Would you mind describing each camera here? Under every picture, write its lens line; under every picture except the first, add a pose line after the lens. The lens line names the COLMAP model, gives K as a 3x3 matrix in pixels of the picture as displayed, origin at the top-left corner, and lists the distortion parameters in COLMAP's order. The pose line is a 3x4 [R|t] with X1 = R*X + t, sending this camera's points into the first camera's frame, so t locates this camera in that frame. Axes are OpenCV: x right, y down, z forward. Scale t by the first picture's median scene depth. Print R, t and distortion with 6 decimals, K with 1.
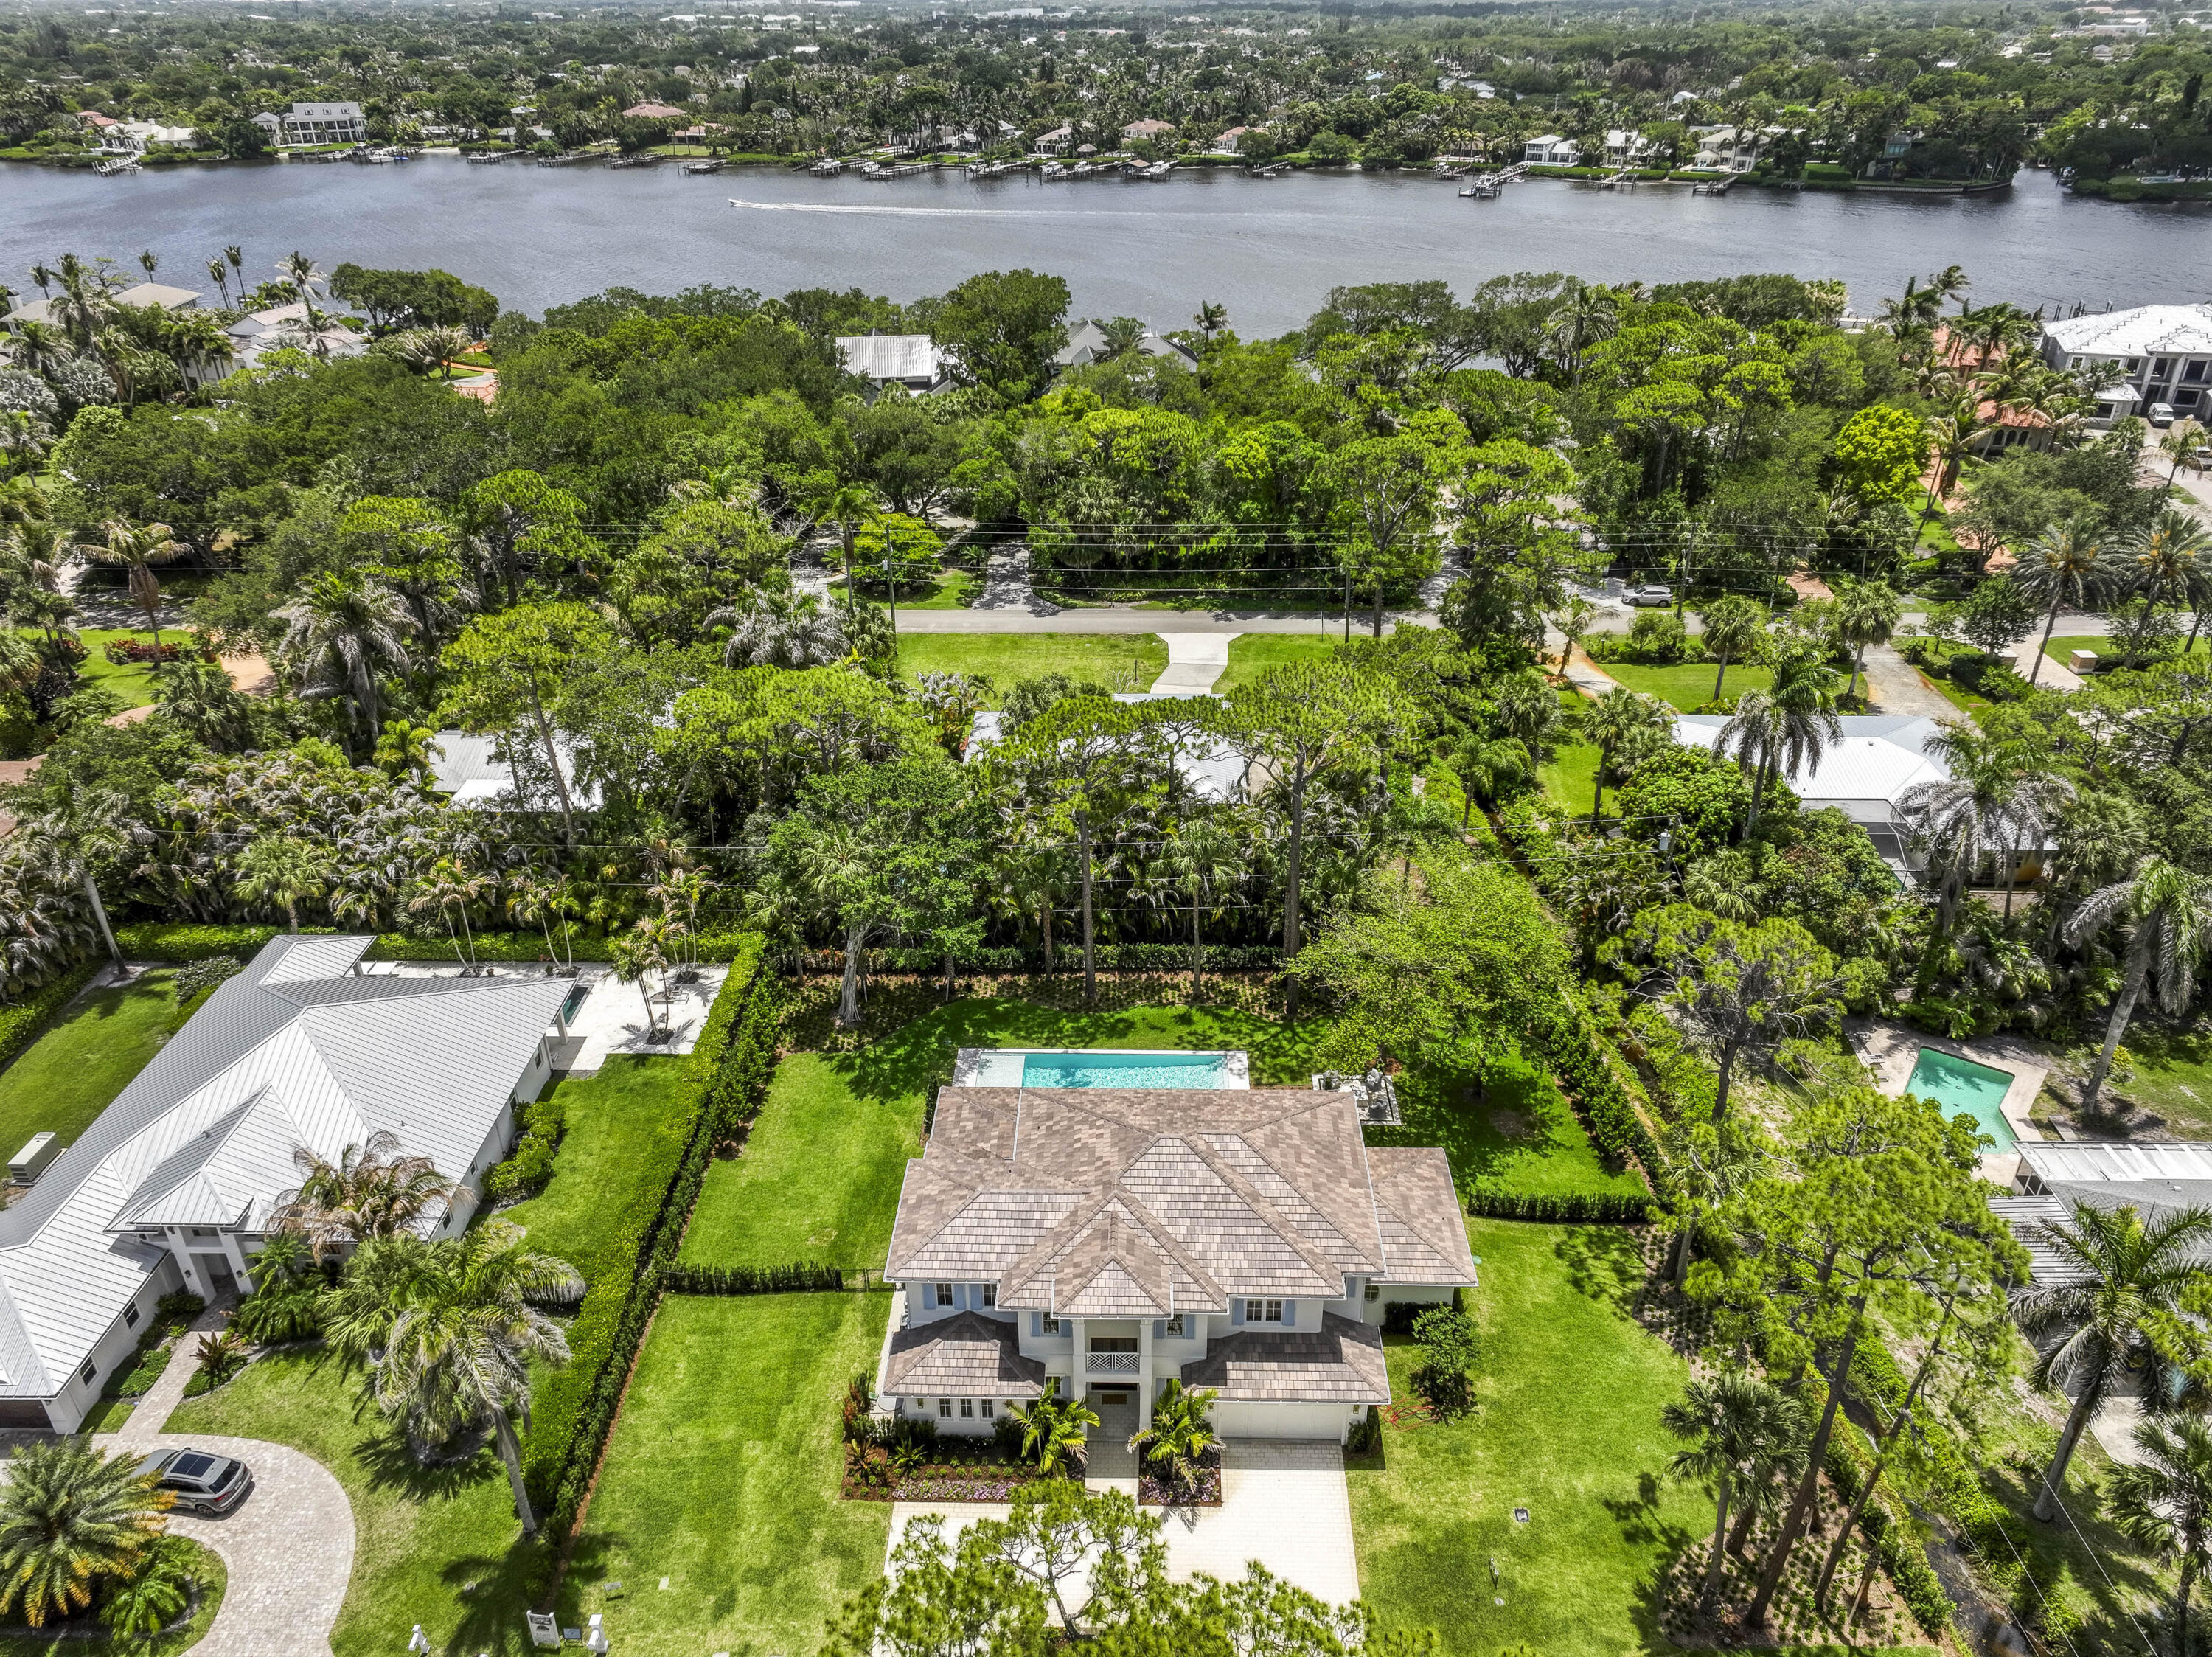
lens RADIAL K [[1565.0, 0, 1152.9], [0, 1565.0, 827.6], [0, 0, 1]] dist [-0.000626, 0.000109]
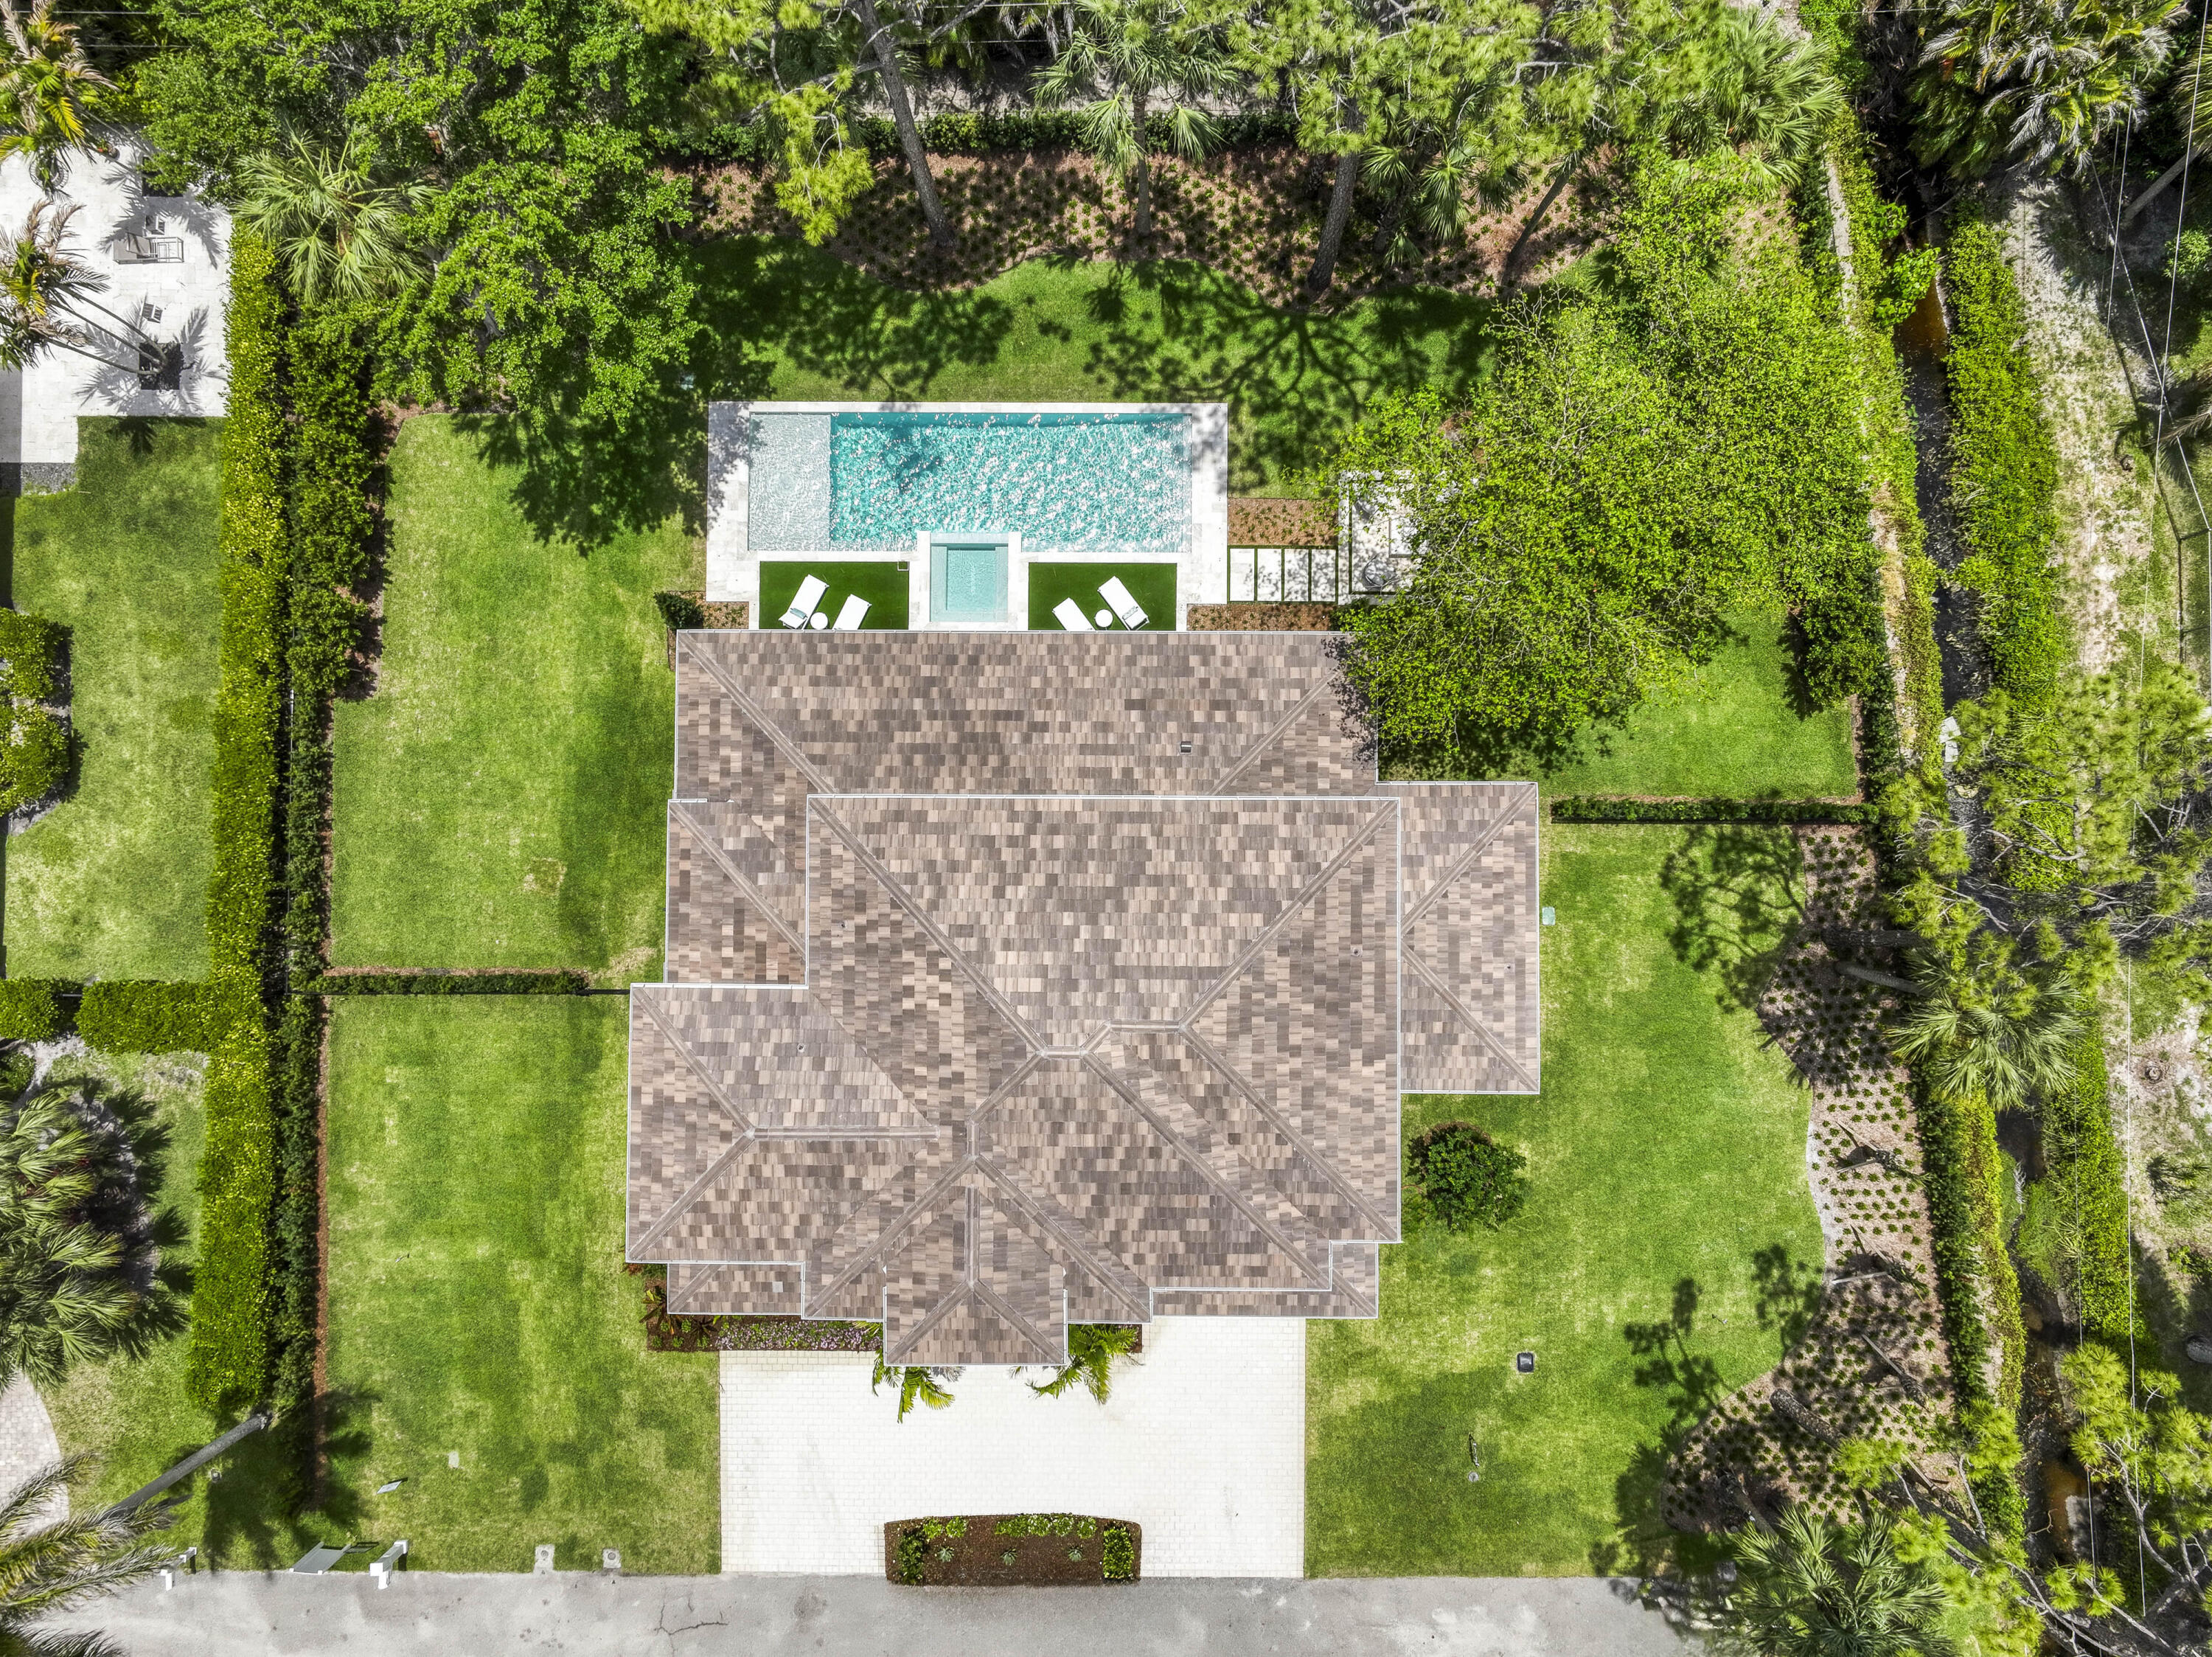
lens RADIAL K [[1532.9, 0, 1106.0], [0, 1532.9, 828.5], [0, 0, 1]] dist [-0.000573, 0.002845]
pose [[0.999954, -0.009565, -0.000948, 0.026244], [0.005764, 0.517827, 0.855466, -0.307426], [-0.007691, -0.855432, 0.517858, 0.722055]]
